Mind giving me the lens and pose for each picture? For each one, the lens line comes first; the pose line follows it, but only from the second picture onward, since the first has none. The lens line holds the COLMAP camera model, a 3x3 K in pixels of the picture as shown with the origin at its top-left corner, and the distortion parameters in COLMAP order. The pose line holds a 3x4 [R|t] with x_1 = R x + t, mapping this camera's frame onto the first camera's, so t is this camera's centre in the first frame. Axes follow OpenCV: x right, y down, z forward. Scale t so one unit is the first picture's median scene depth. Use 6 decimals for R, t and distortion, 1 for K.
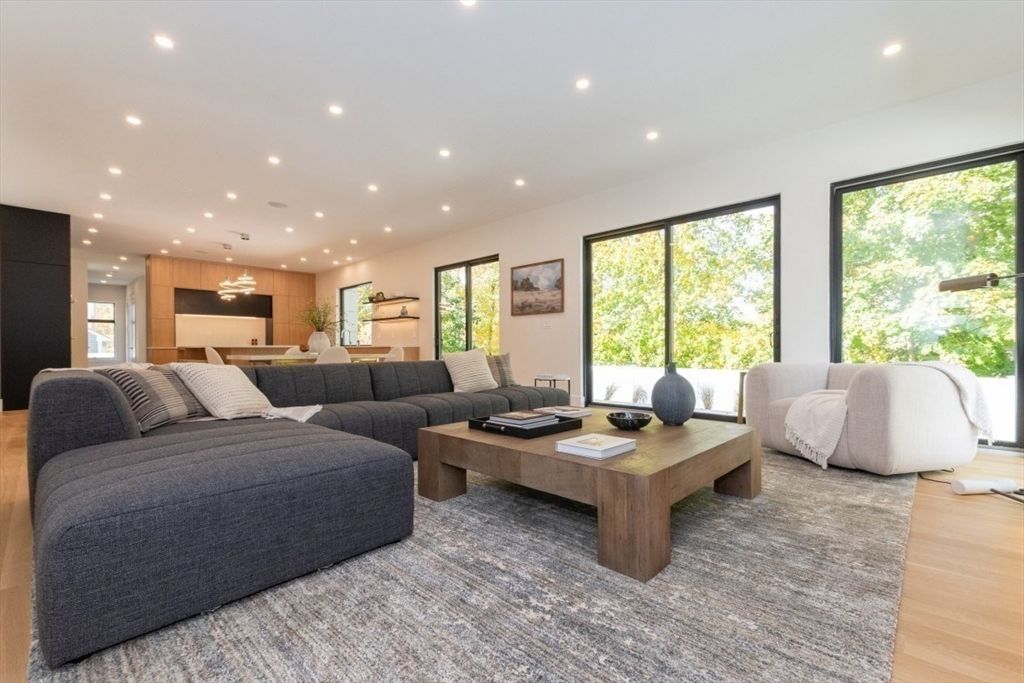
lens RADIAL K [[443.5, 0, 512.9], [0, 443.5, 347.2], [0, 0, 1]] dist [0.010711, 0.000210]
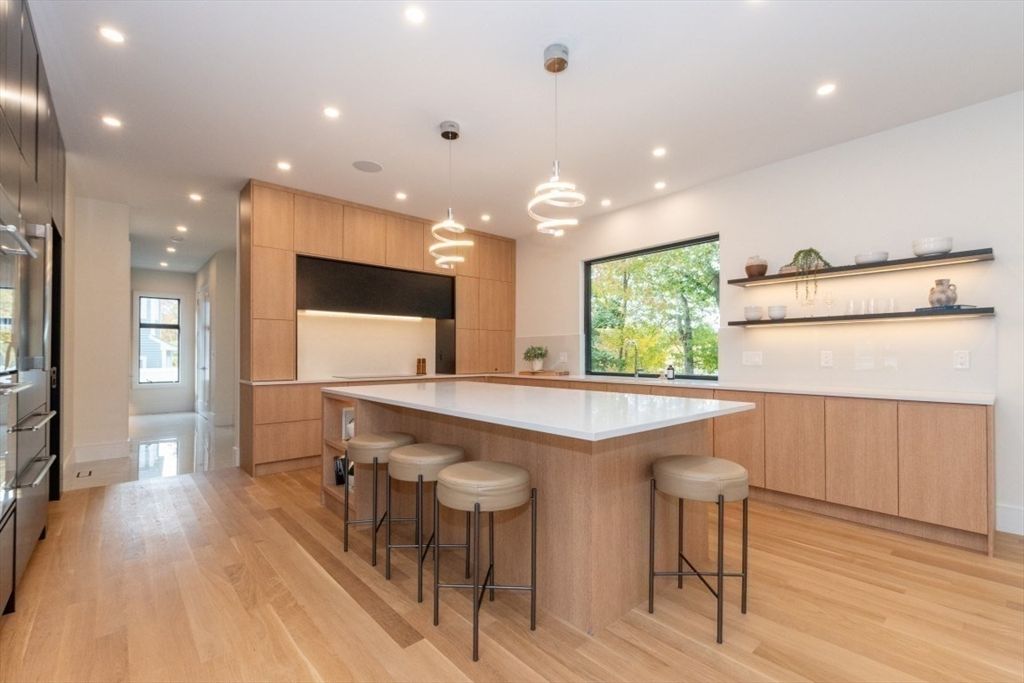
lens RADIAL K [[443.5, 0, 516.1], [0, 443.5, 347.5], [0, 0, 1]] dist [0.010711, 0.000210]
pose [[0.996561, 0.000974, -0.082854, -0.490930], [-0.001722, 0.999958, -0.008963, -0.031747], [0.082842, 0.009074, 0.996521, 0.555074]]
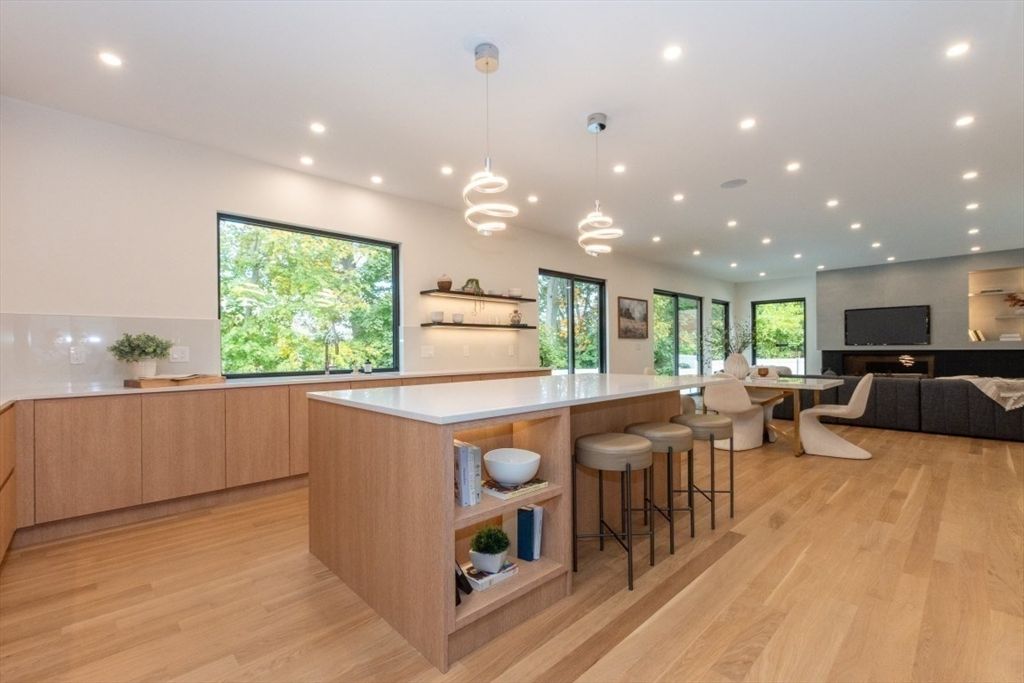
lens RADIAL K [[443.5, 0, 512.9], [0, 443.5, 348.3], [0, 0, 1]] dist [0.010711, 0.000210]
pose [[0.049369, 0.006079, 0.998762, -0.838932], [0.002751, 0.999977, -0.006223, -0.025555], [-0.998777, 0.003054, 0.049351, 0.866574]]
